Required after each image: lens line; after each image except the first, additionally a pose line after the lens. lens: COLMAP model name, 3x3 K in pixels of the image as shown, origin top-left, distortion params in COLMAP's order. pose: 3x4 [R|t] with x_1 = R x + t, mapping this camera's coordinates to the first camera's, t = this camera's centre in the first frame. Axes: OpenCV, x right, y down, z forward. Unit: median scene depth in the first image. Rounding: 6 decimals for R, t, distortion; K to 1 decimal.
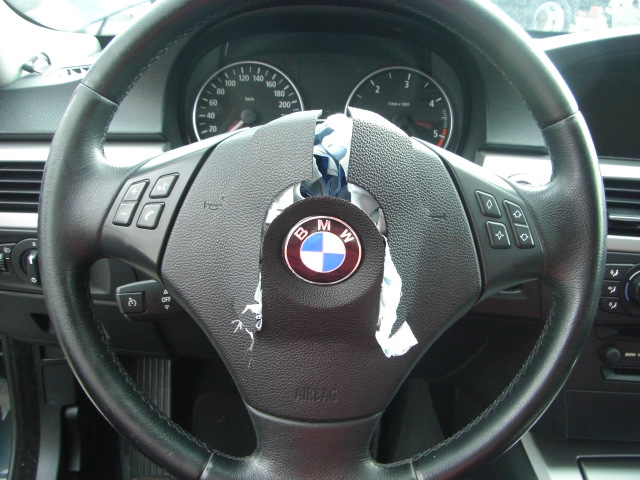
lens RADIAL K [[720.9, 0, 354.5], [0, 720.9, 261.6], [0, 0, 1]] dist [-0.192705, 0.124983]
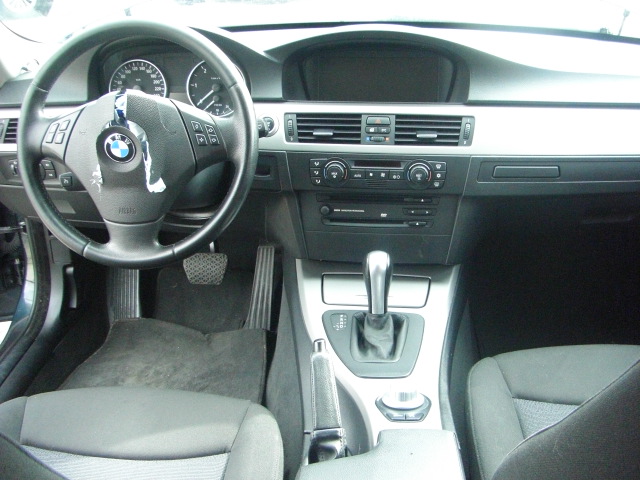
lens RADIAL K [[720.9, 0, 354.5], [0, 720.9, 261.6], [0, 0, 1]] dist [-0.192705, 0.124983]
pose [[0.995054, -0.011893, -0.098625, 0.872937], [0.018473, 0.997644, 0.066075, 0.201149], [0.097607, -0.067570, 0.992929, -1.184386]]
